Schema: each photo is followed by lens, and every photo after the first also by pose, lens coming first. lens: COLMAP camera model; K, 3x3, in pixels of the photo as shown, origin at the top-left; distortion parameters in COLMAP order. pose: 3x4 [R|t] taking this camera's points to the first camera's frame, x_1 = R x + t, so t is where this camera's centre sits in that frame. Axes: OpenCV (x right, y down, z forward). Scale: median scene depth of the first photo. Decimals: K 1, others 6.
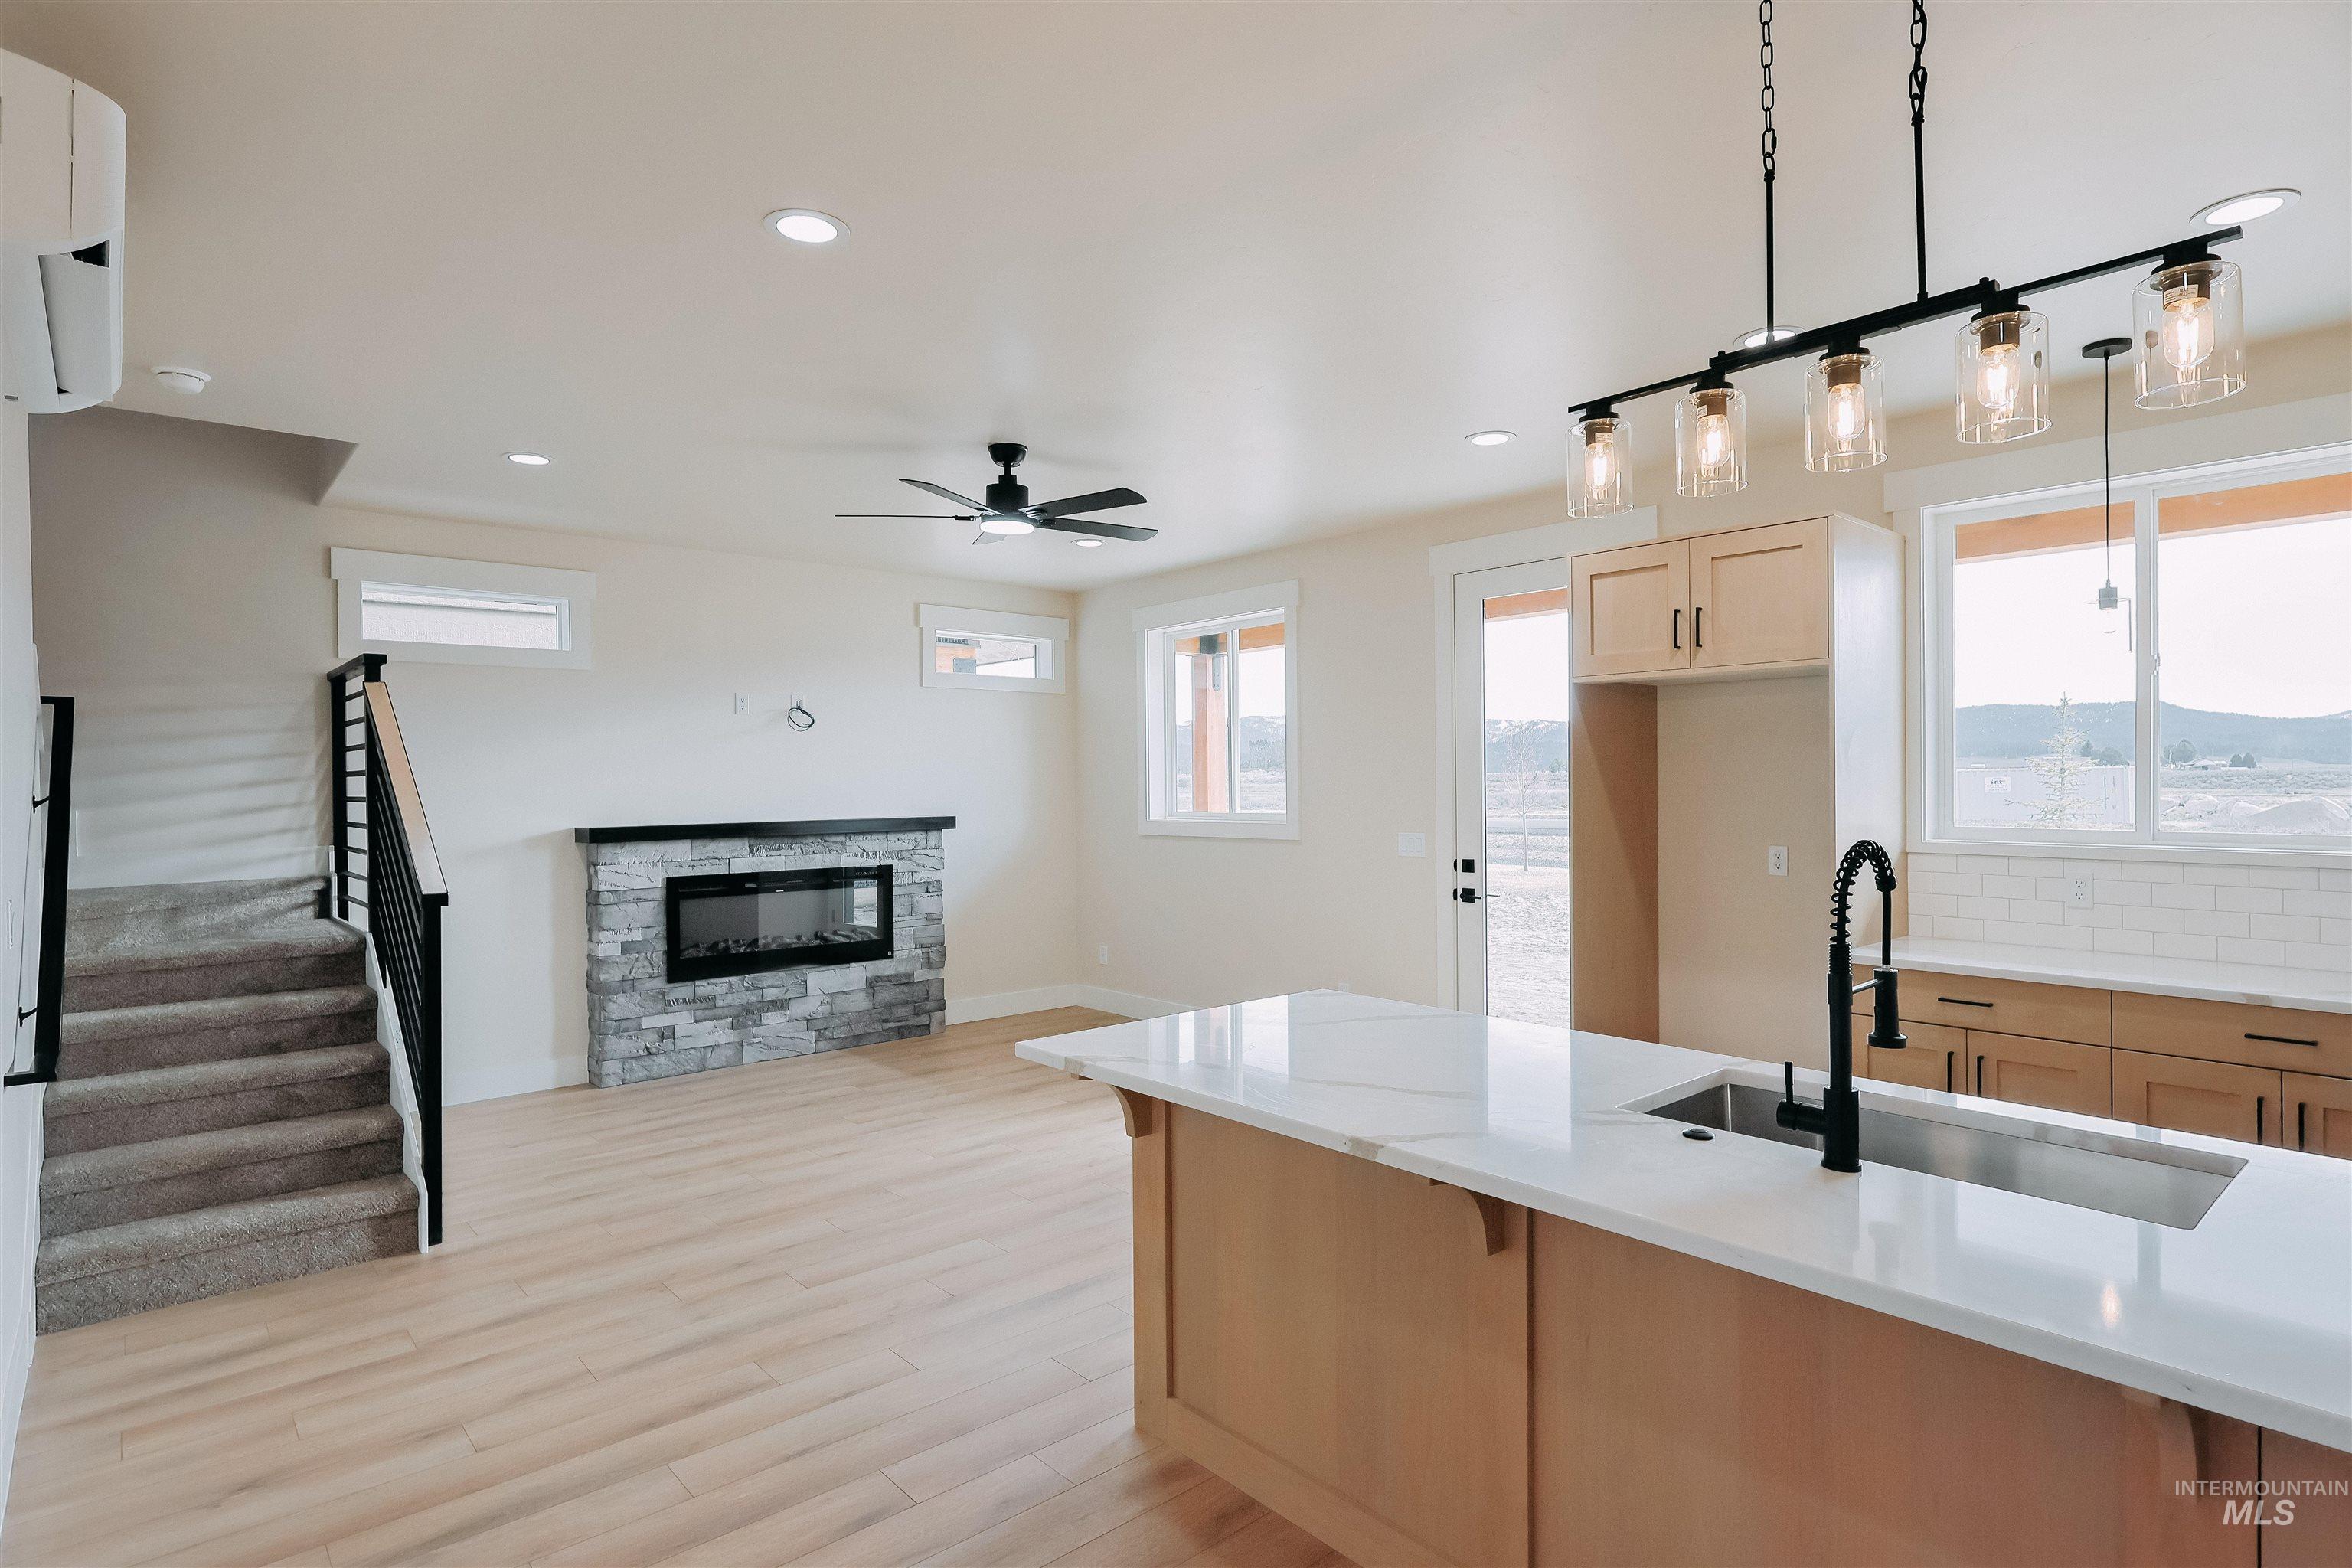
lens RADIAL K [[1215.3, 0, 1172.9], [0, 1215.3, 780.3], [0, 0, 1]] dist [0.000446, -0.000563]
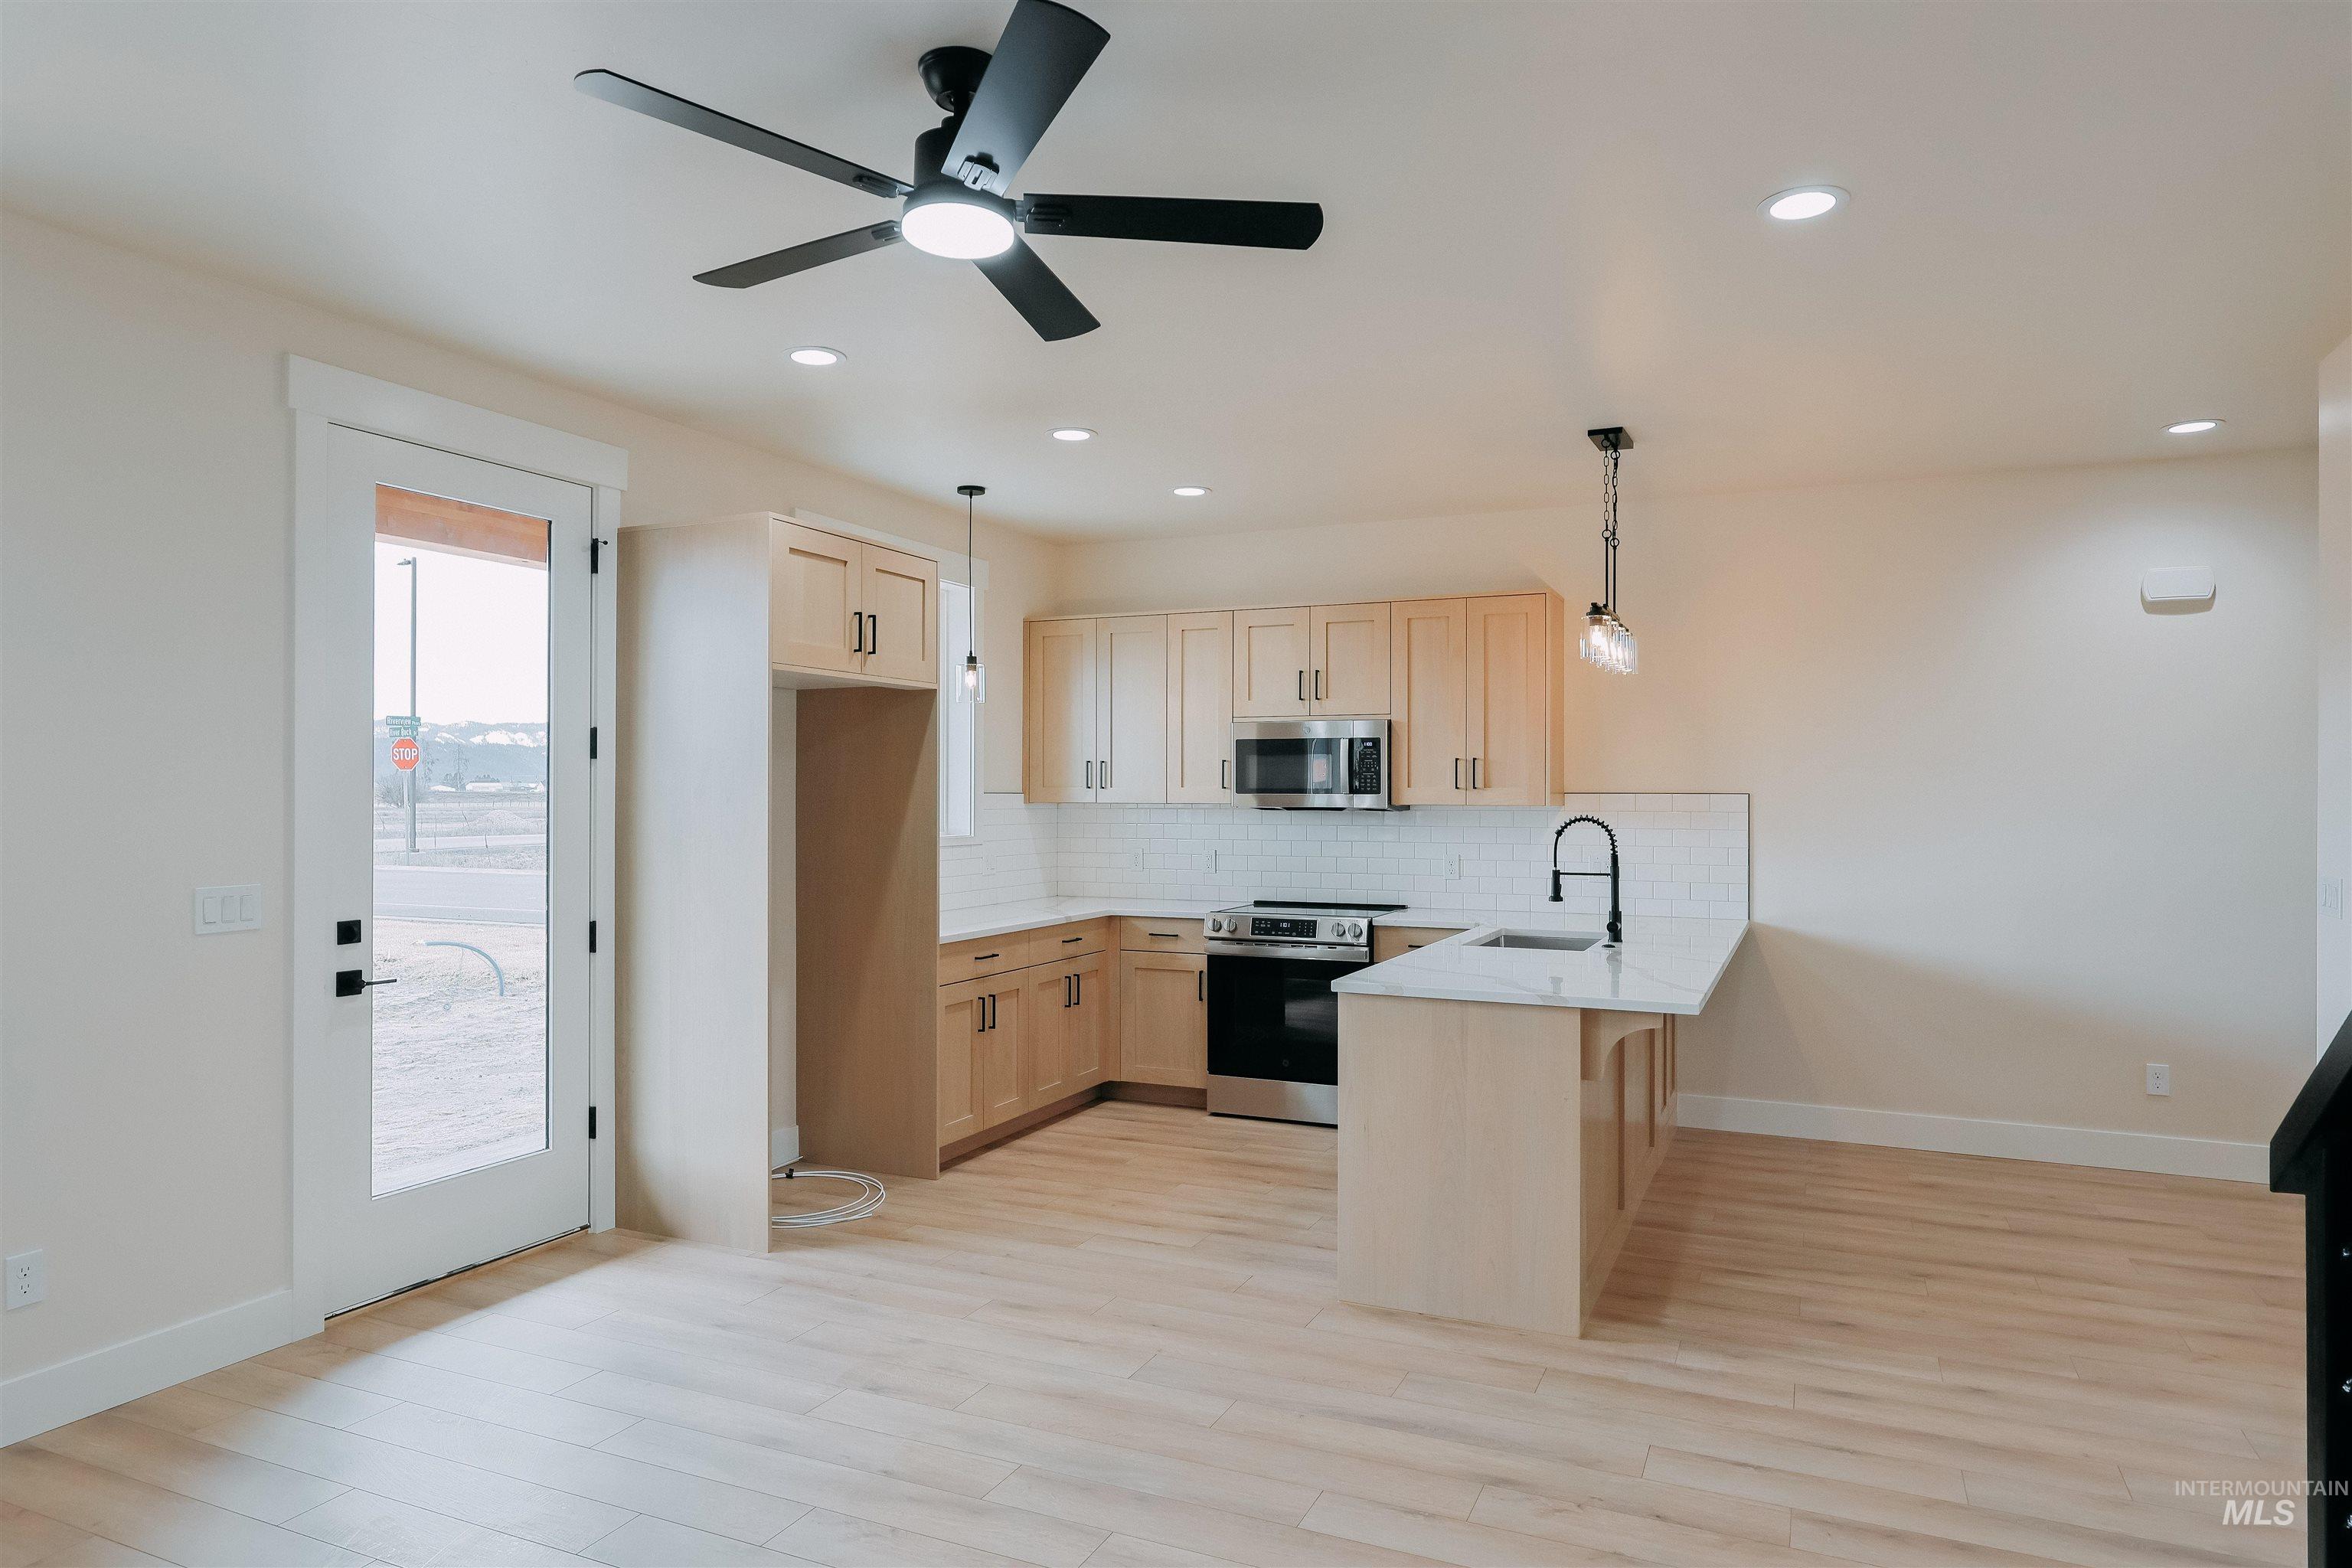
lens RADIAL K [[1421.0, 0, 1170.9], [0, 1421.0, 780.5], [0, 0, 1]] dist [-0.001370, 0.000216]
pose [[-0.412769, 0.013412, 0.910737, -0.776062], [-0.000418, 0.999889, -0.014915, 0.012198], [-0.910836, -0.006537, -0.412717, 1.338277]]
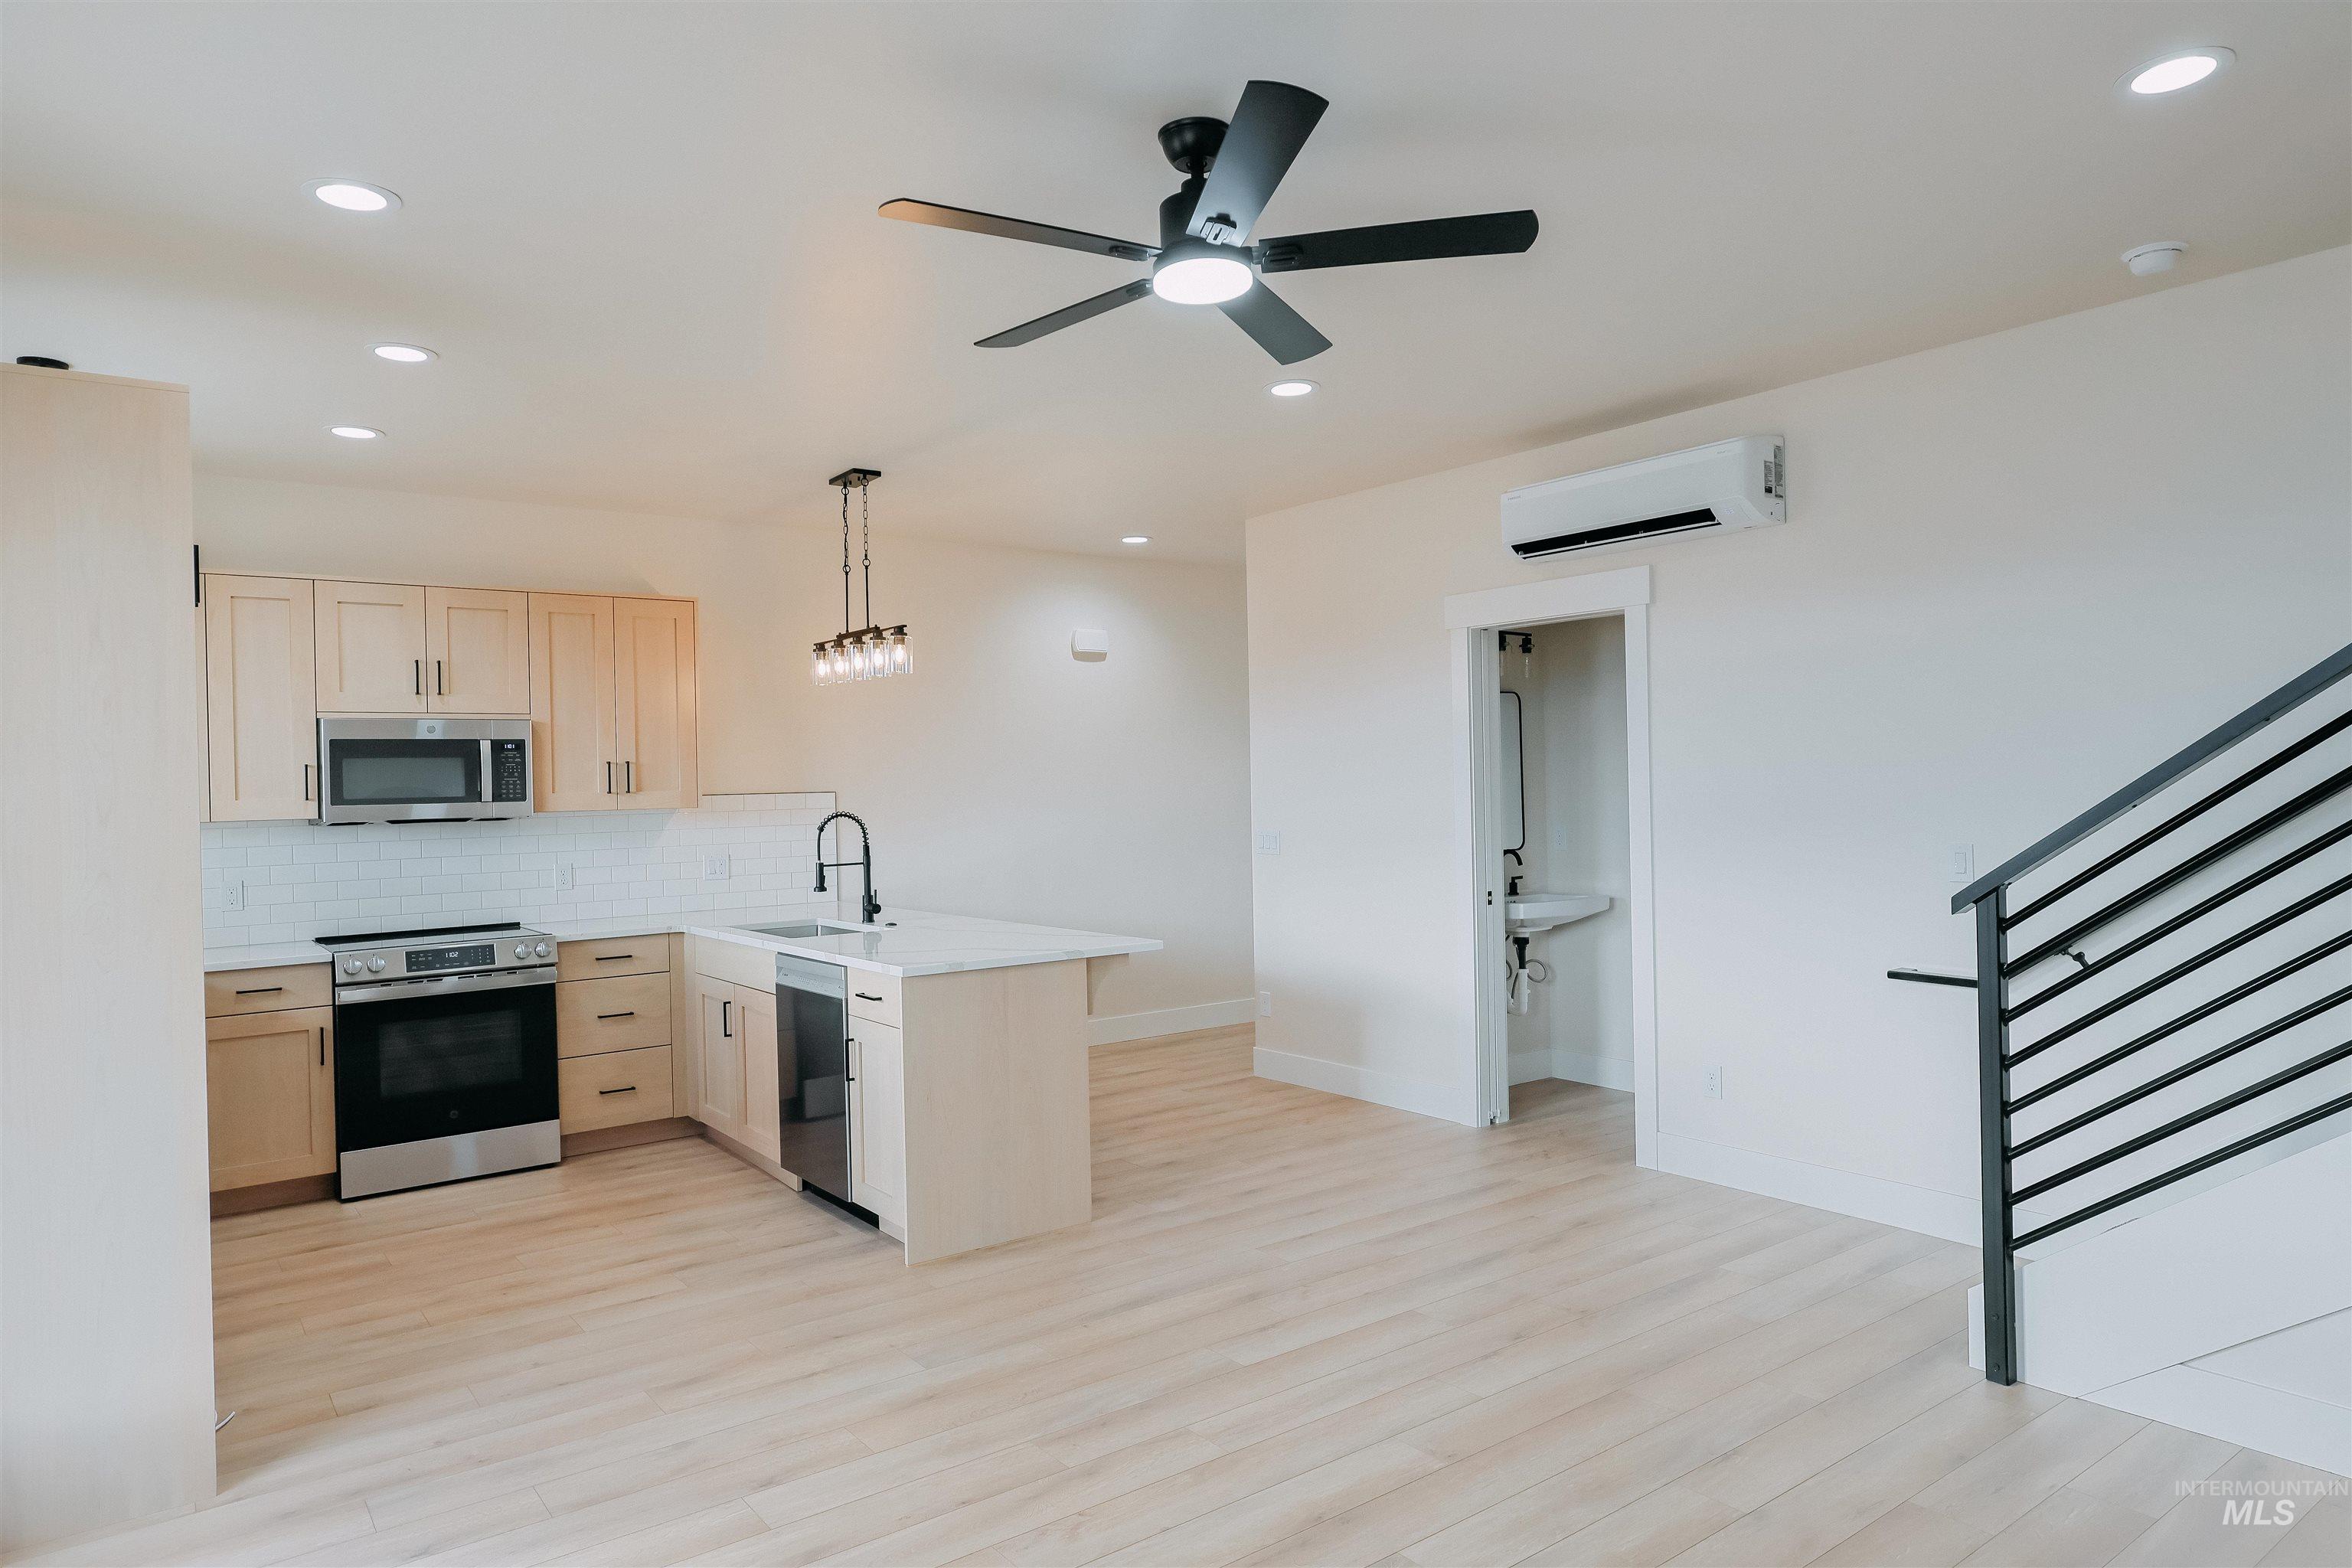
lens RADIAL K [[1421.0, 0, 1170.6], [0, 1421.0, 780.5], [0, 0, 1]] dist [-0.001370, 0.000216]
pose [[-0.996735, 0.031578, 0.074310, -0.187259], [0.031314, 0.999498, -0.004708, 0.010090], [-0.074421, -0.002365, -0.997224, 1.874176]]
